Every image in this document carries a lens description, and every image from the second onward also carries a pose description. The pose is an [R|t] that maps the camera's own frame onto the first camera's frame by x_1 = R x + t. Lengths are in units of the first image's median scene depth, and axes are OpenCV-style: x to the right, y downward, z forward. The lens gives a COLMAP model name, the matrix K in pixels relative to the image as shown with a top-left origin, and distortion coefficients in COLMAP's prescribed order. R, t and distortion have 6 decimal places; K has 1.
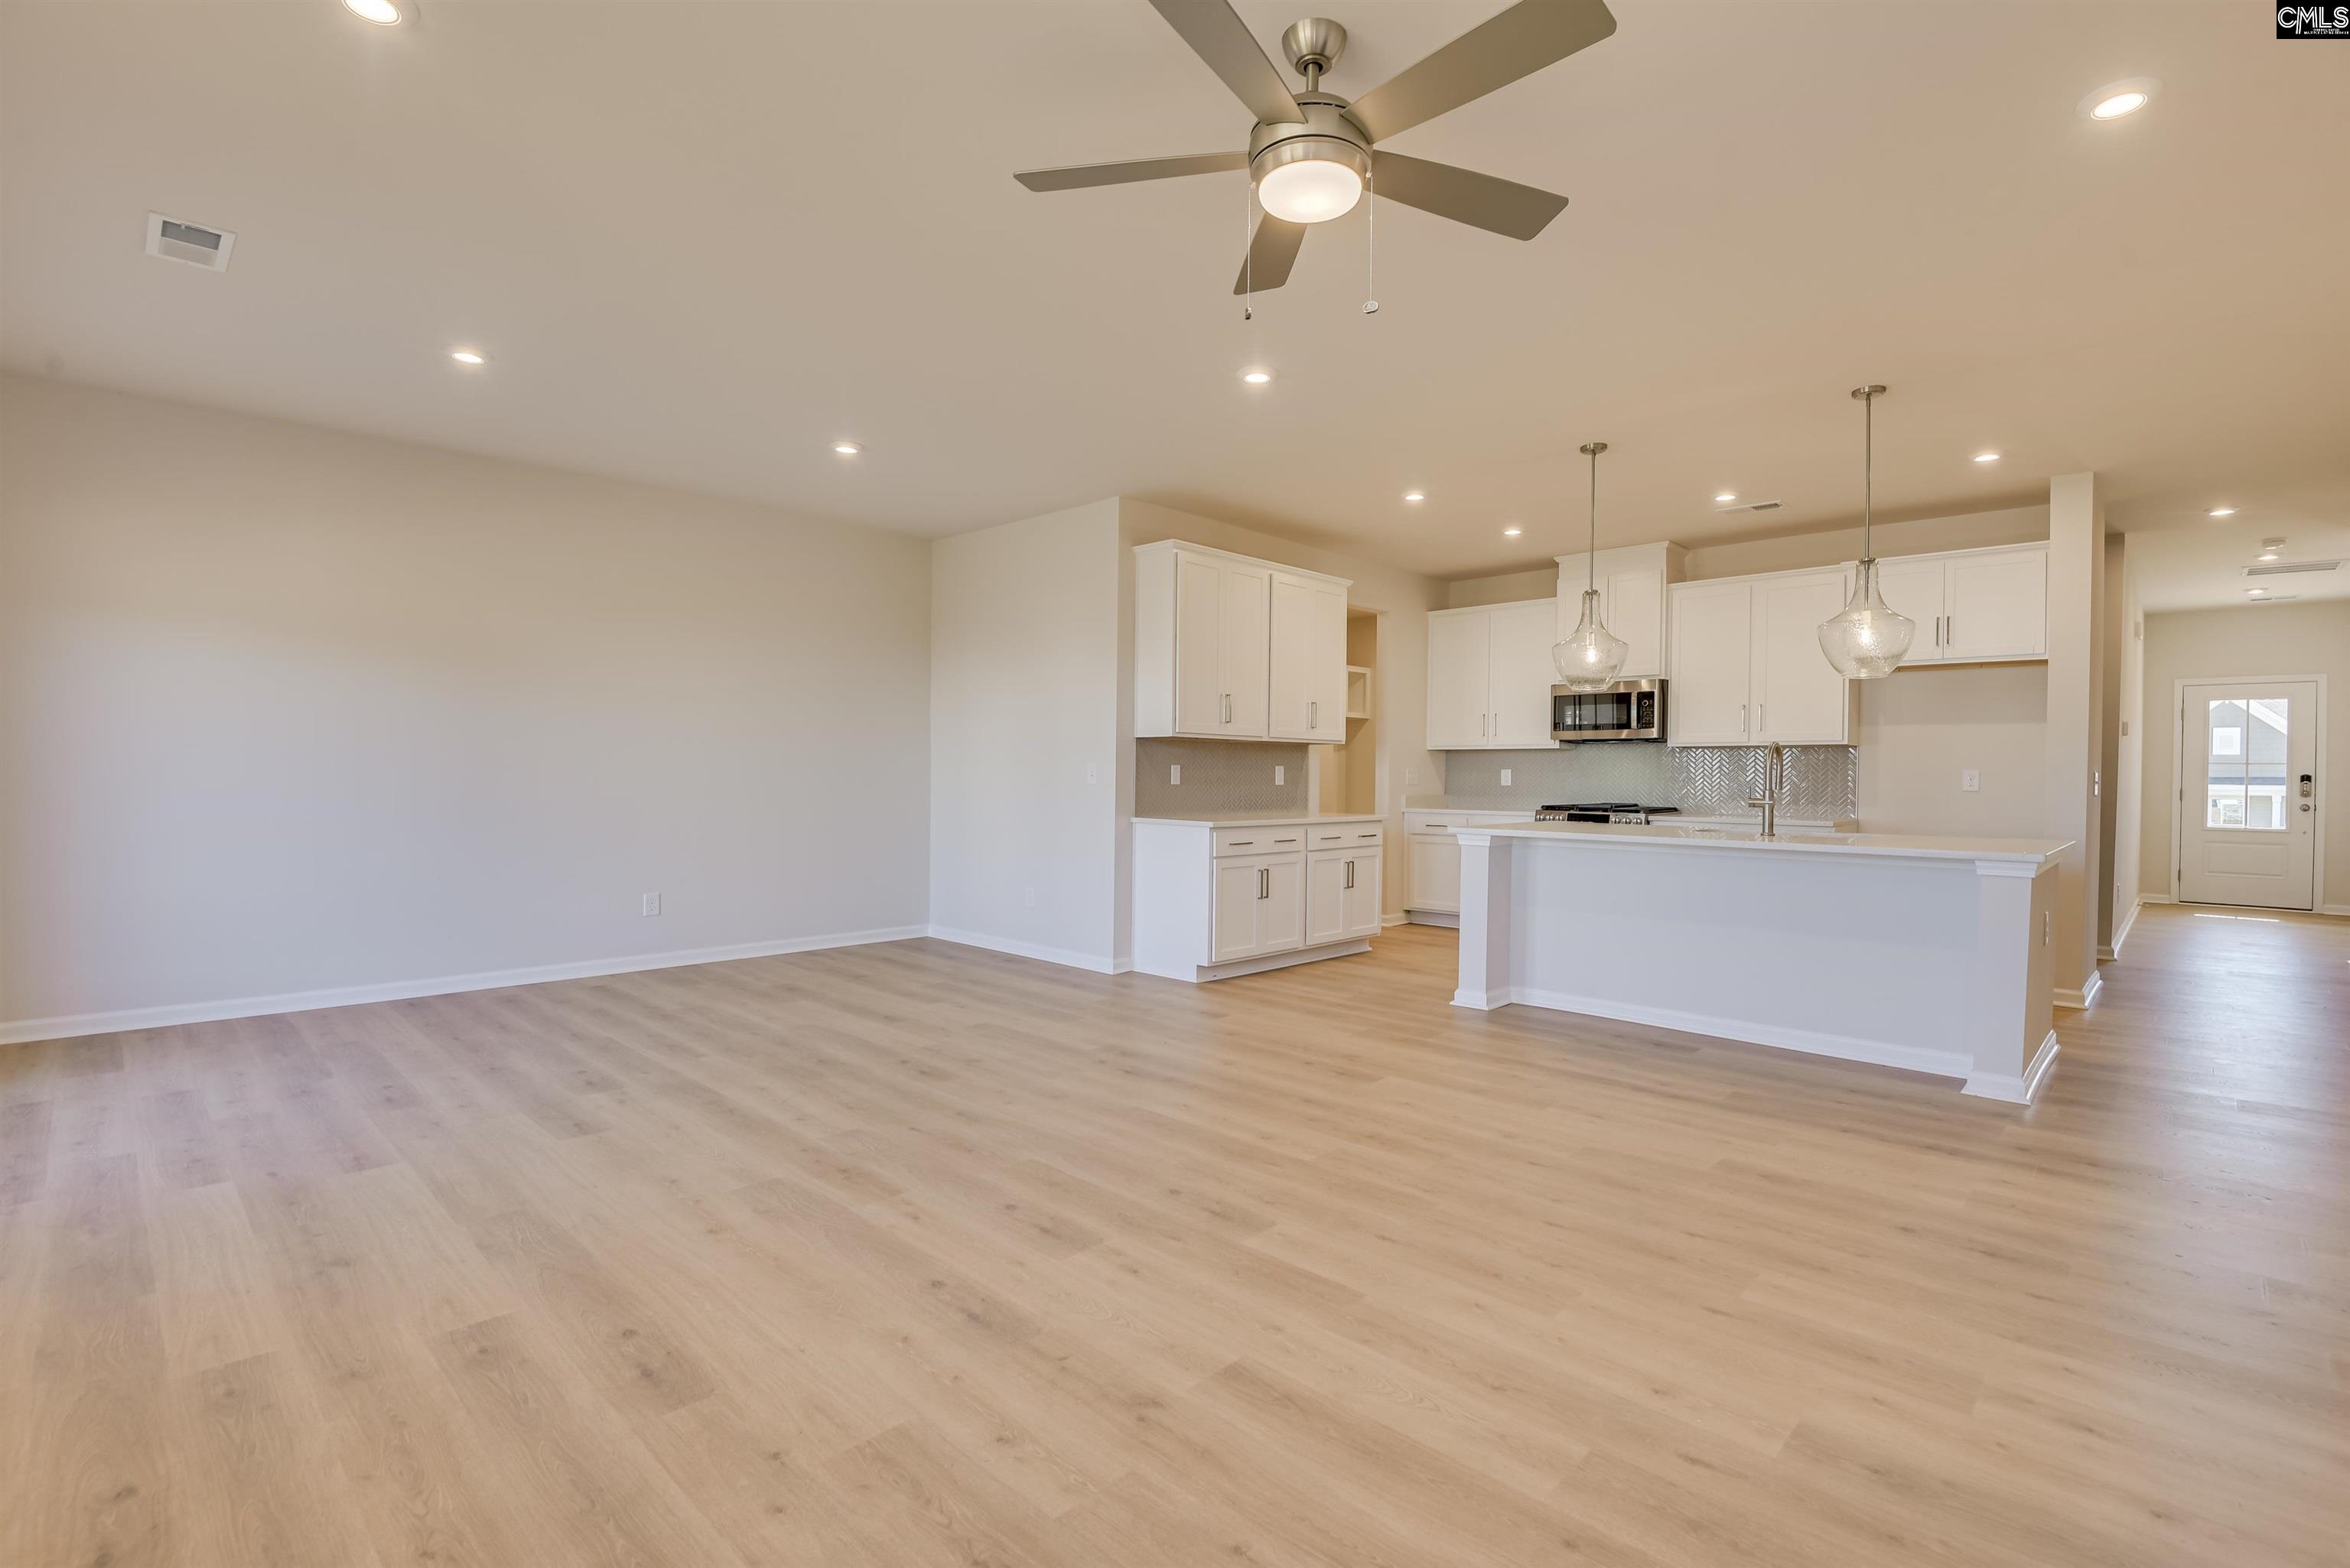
lens RADIAL K [[1077.3, 0, 1185.0], [0, 1077.3, 783.0], [0, 0, 1]] dist [-0.000568, -0.017411]
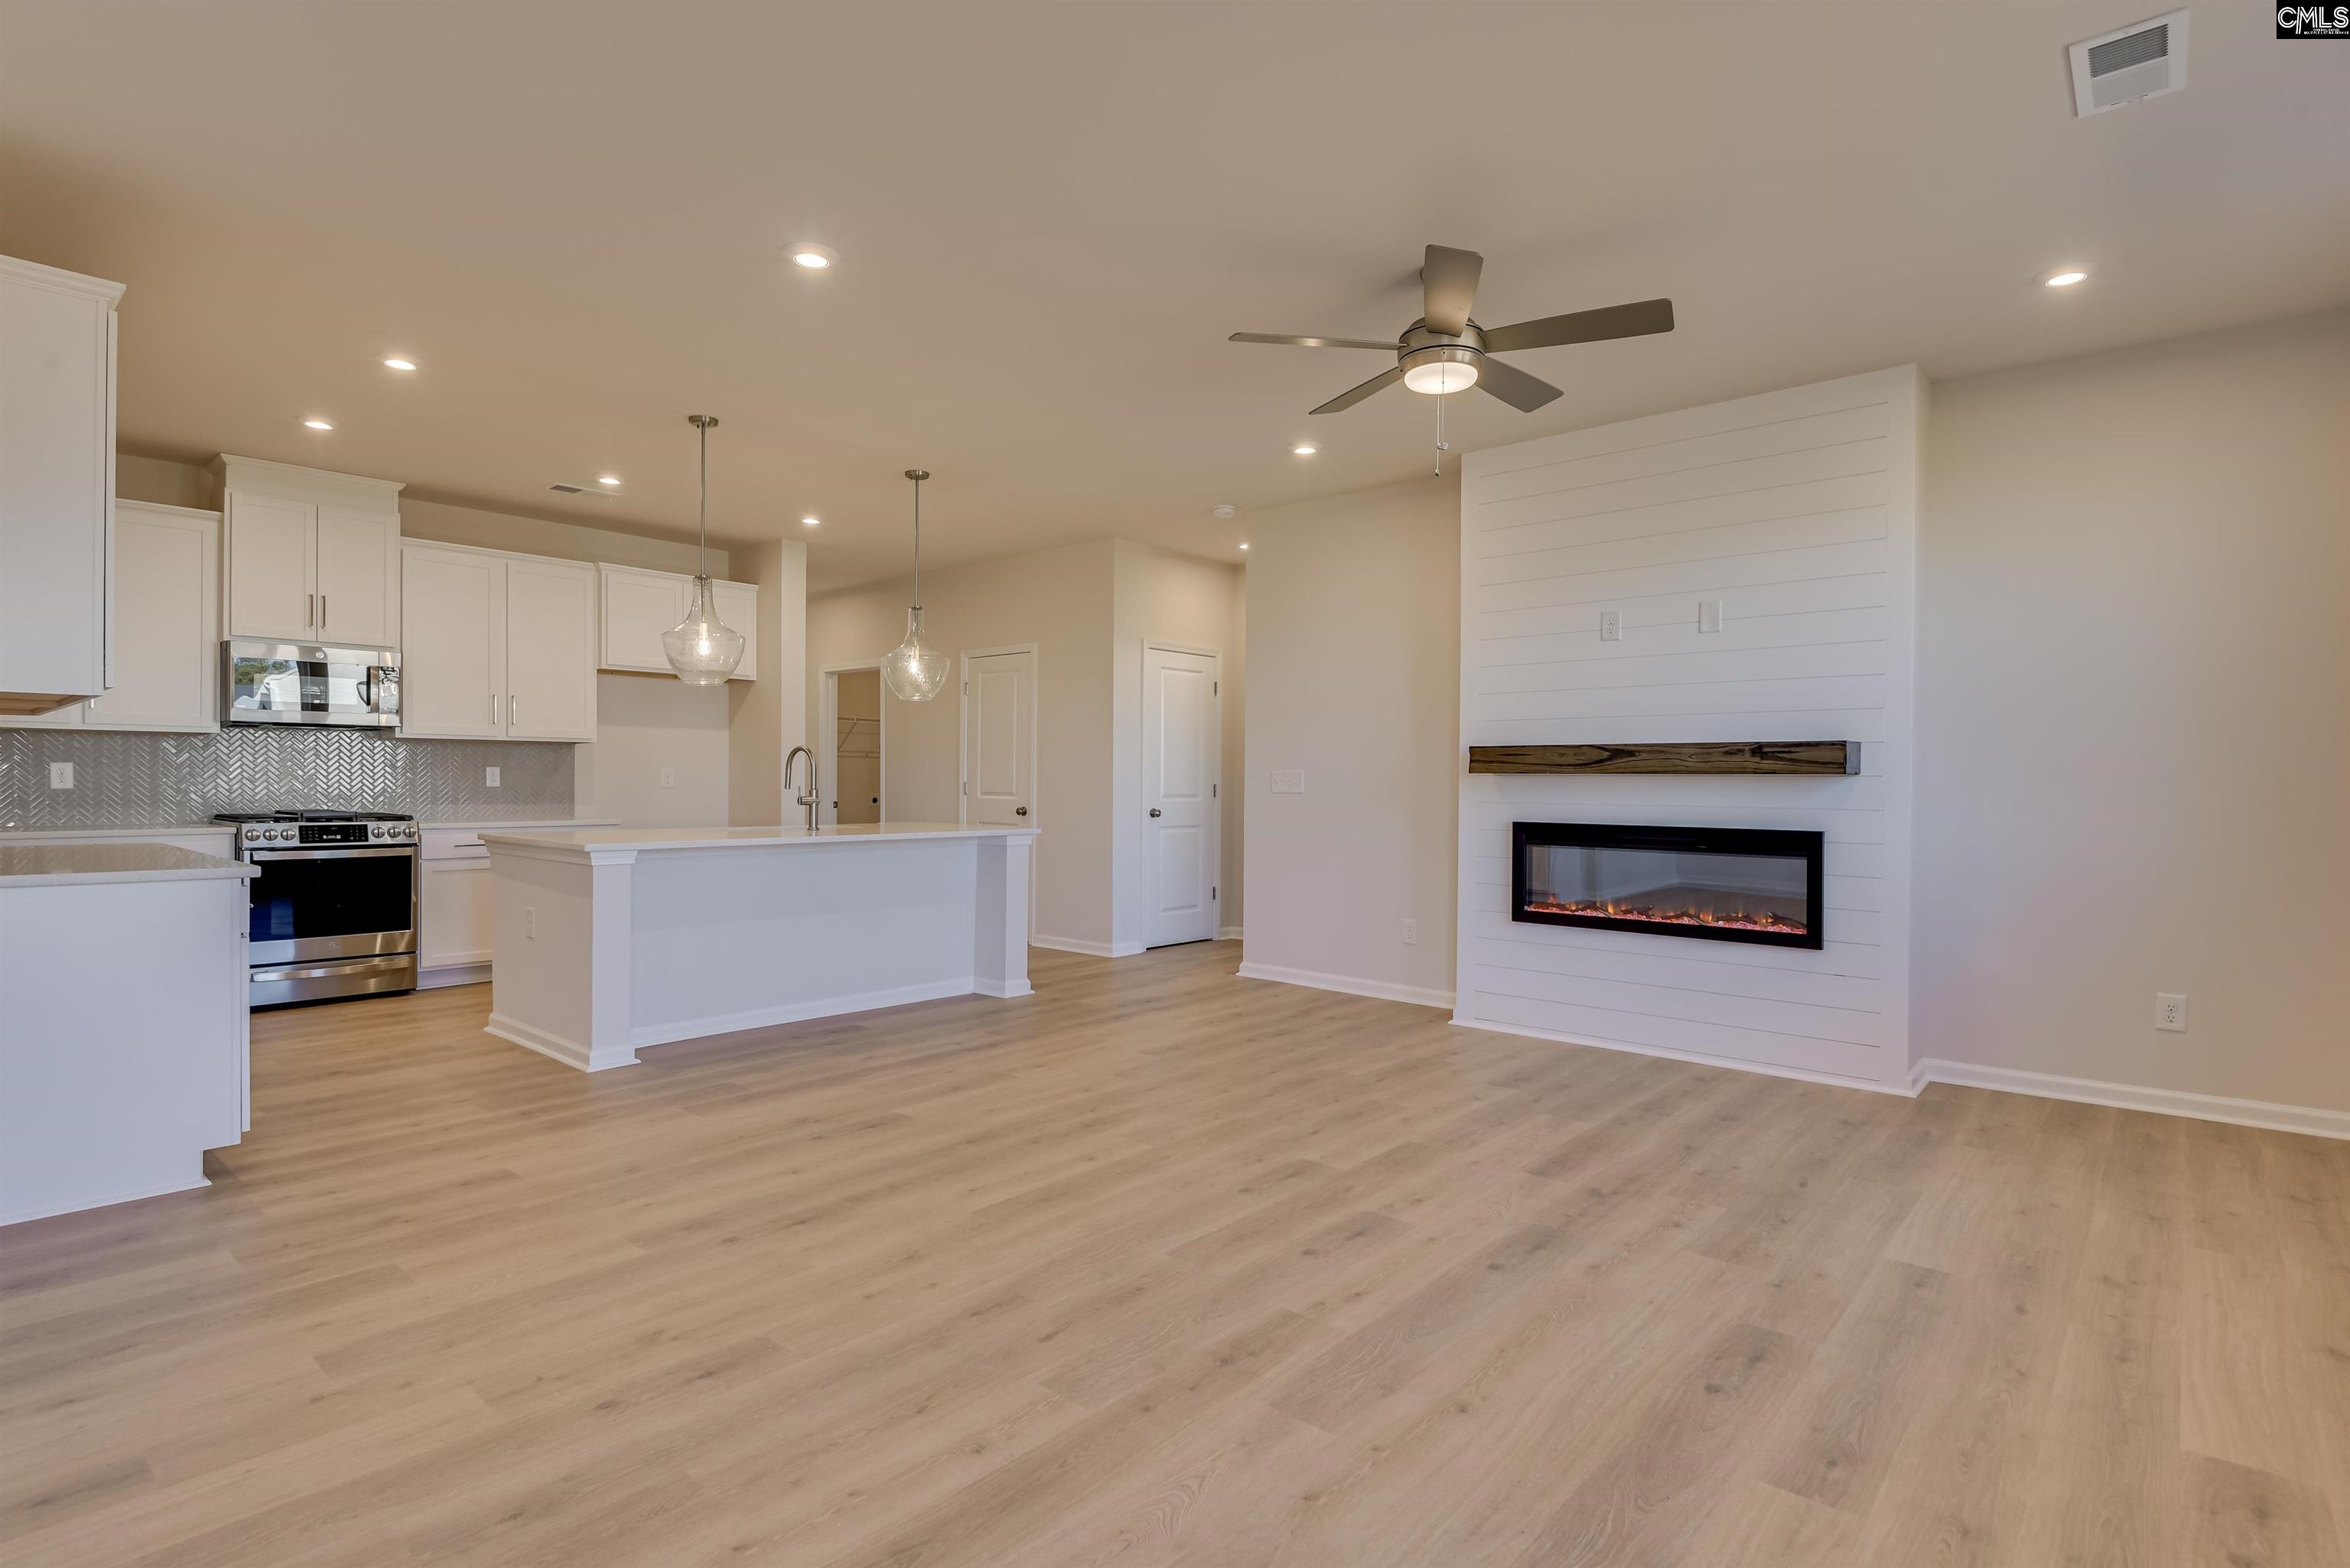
lens RADIAL K [[1147.8, 0, 1194.3], [0, 1147.8, 786.5], [0, 0, 1]] dist [0.016764, -0.021589]
pose [[-0.050815, -0.015017, 0.998595, -0.818295], [0.002469, 0.999882, 0.015162, -0.016867], [-0.998705, 0.003236, -0.050772, 0.822698]]
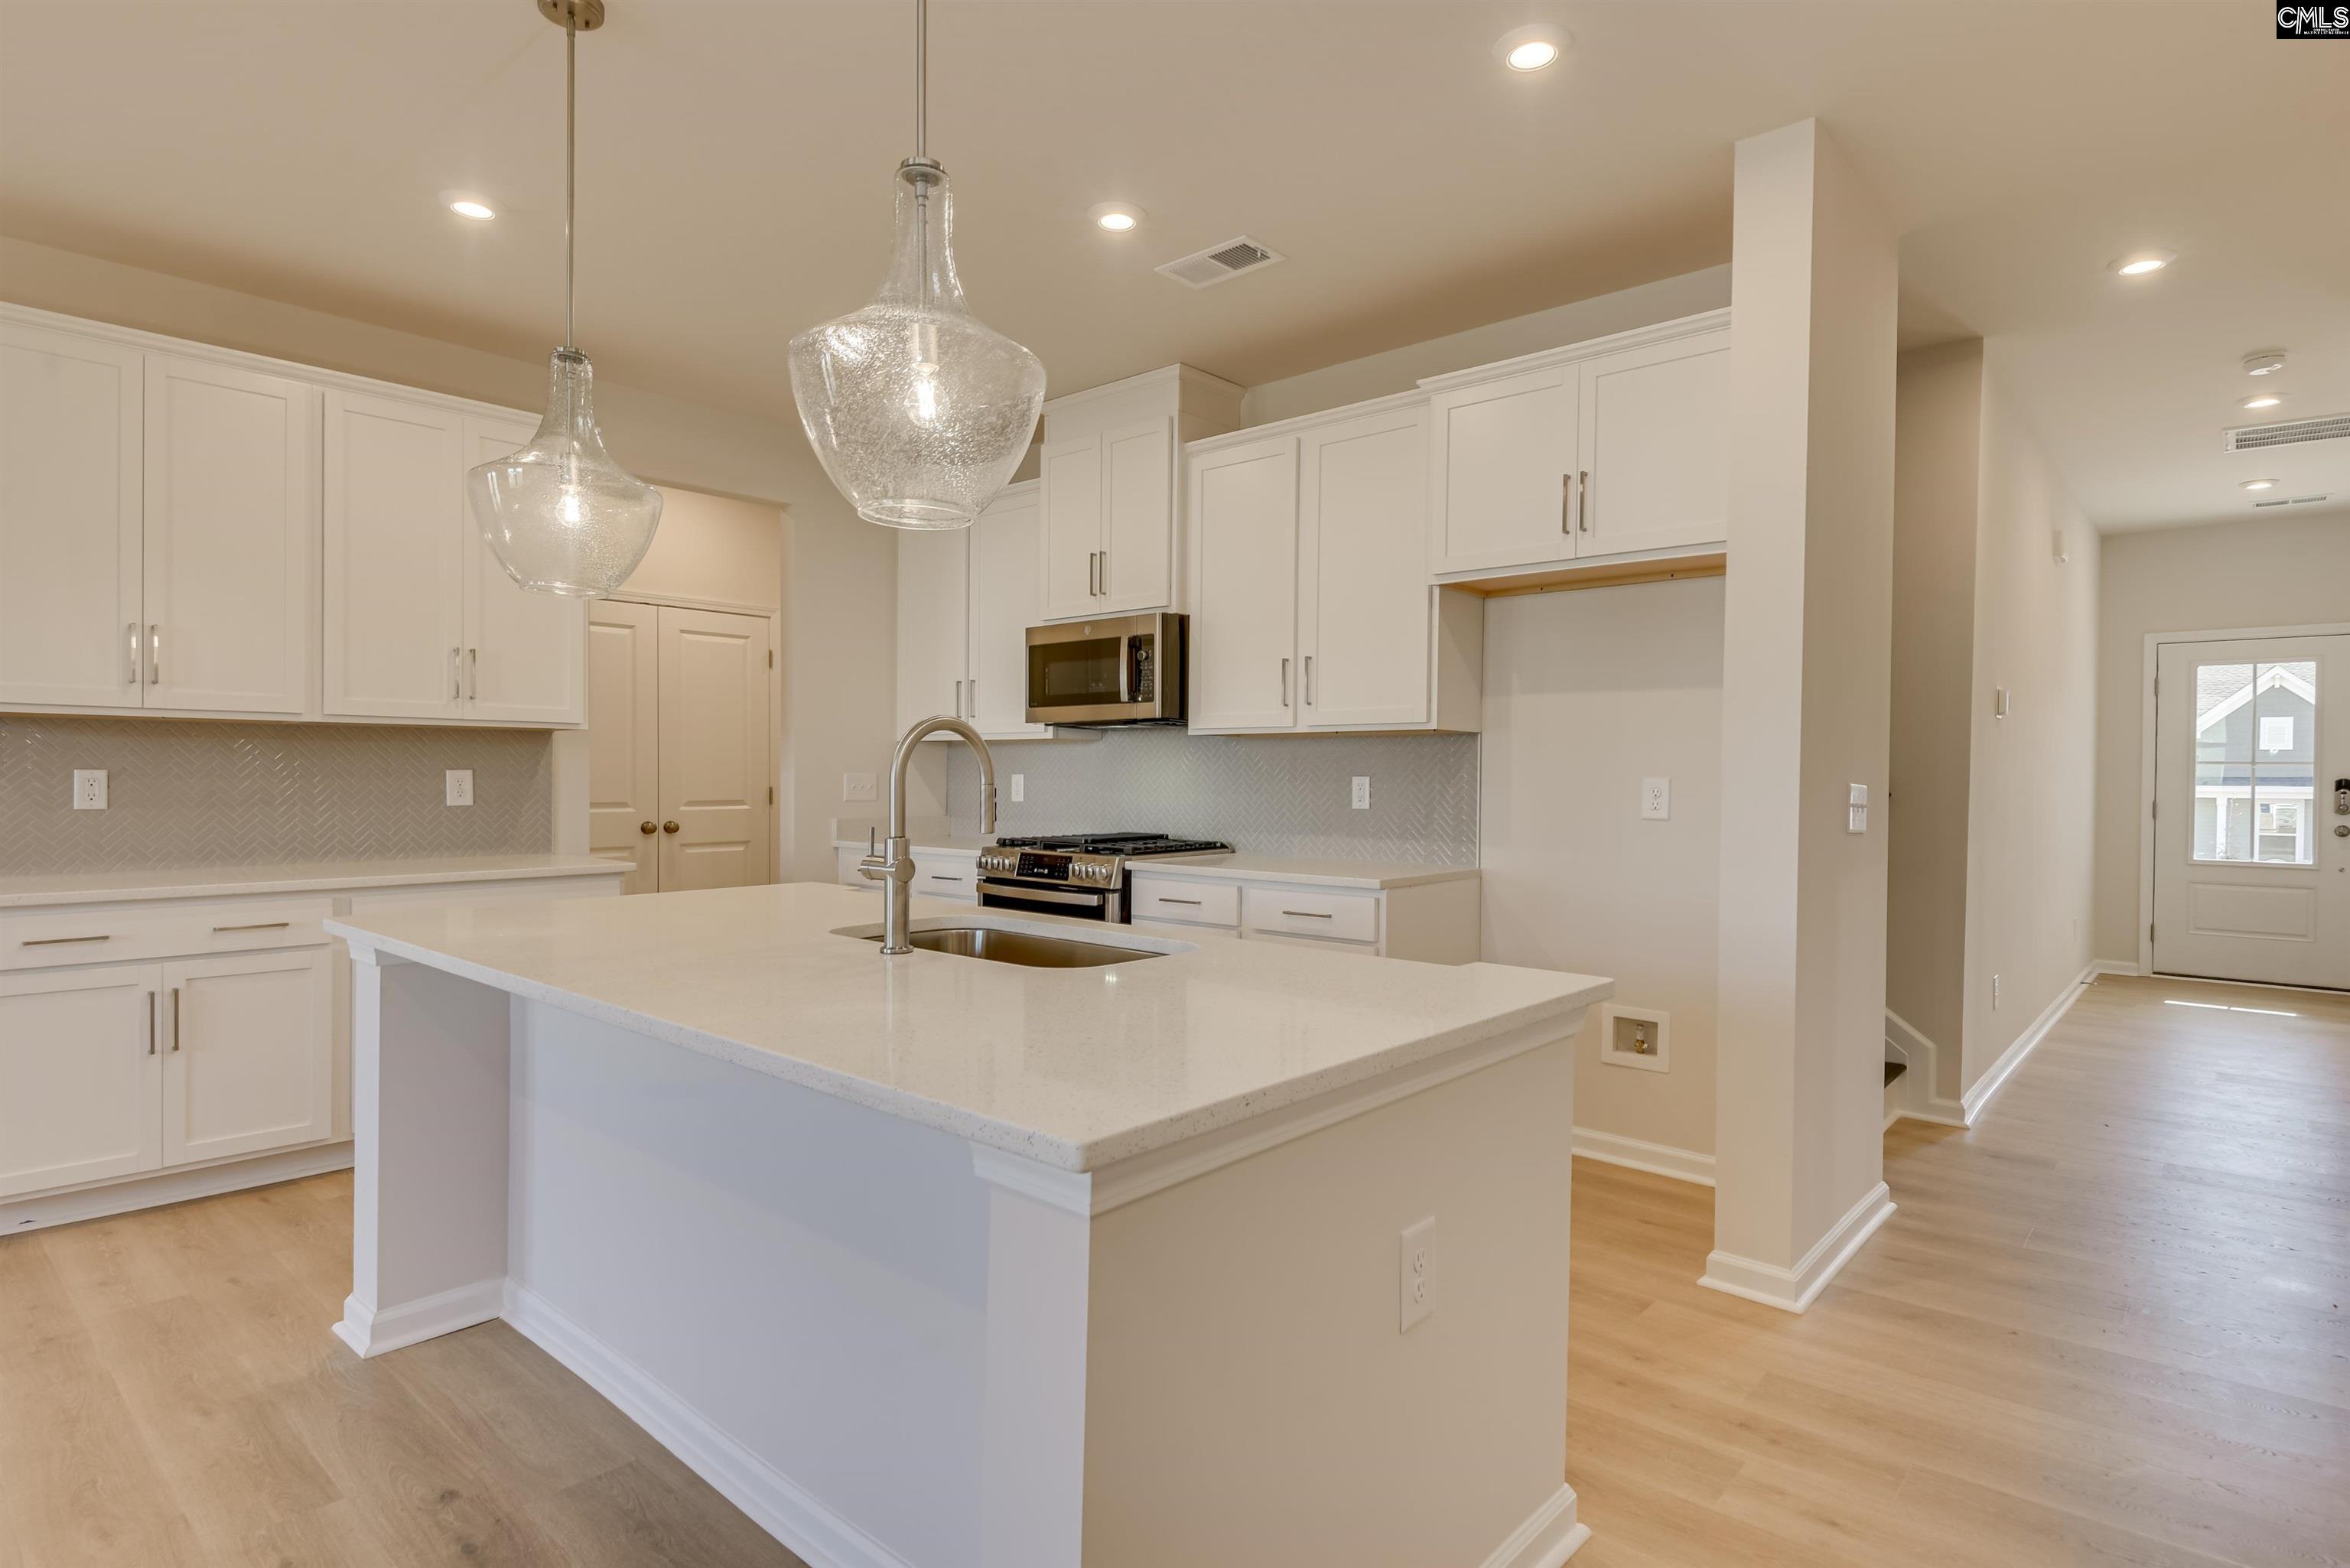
lens RADIAL K [[1251.6, 0, 1168.3], [0, 1251.6, 783.9], [0, 0, 1]] dist [0.028784, -0.024601]
pose [[0.998720, -0.001320, 0.050561, 0.747647], [0.001313, 0.999999, 0.000164, -0.016085], [-0.050561, -0.000097, 0.998721, 0.650262]]
